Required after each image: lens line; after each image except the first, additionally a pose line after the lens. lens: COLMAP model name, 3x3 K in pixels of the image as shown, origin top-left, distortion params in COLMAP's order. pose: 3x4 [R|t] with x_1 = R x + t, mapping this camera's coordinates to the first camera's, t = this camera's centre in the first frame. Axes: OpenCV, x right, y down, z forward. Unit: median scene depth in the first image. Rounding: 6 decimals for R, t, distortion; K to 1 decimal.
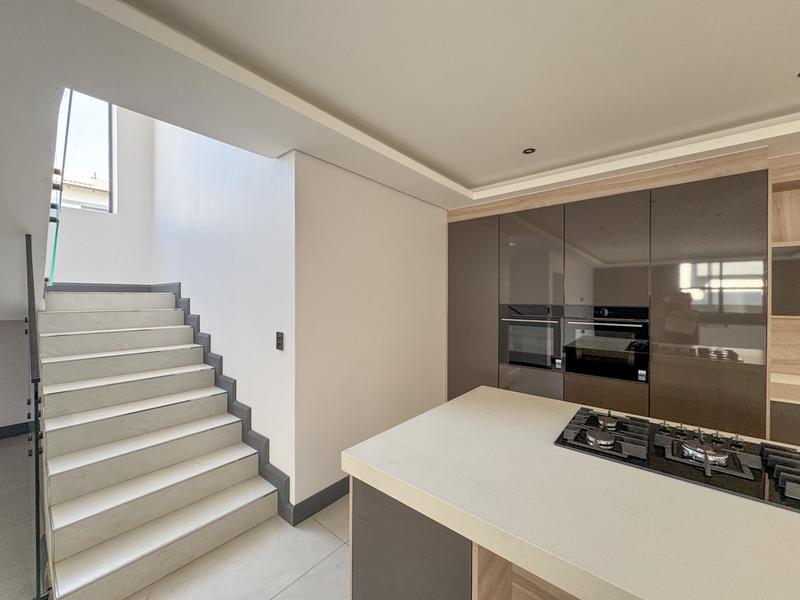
lens RADIAL K [[317.4, 0, 401.0], [0, 317.4, 298.6], [0, 0, 1]] dist [-0.004463, 0.000780]
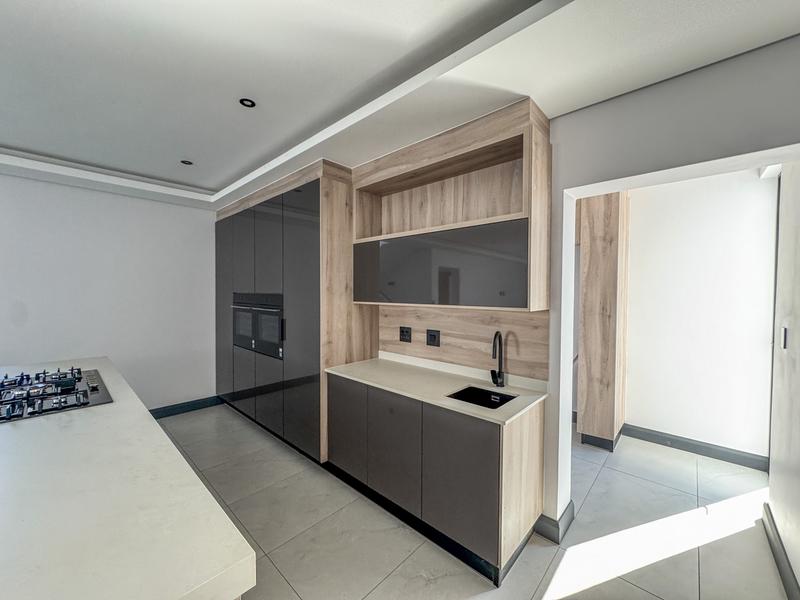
lens RADIAL K [[317.4, 0, 401.3], [0, 317.4, 299.0], [0, 0, 1]] dist [-0.004463, 0.000780]
pose [[0.998954, 0.006826, -0.045225, 1.070574], [-0.006059, 0.999836, 0.017075, 0.016823], [0.045334, -0.016783, 0.998831, -0.131831]]
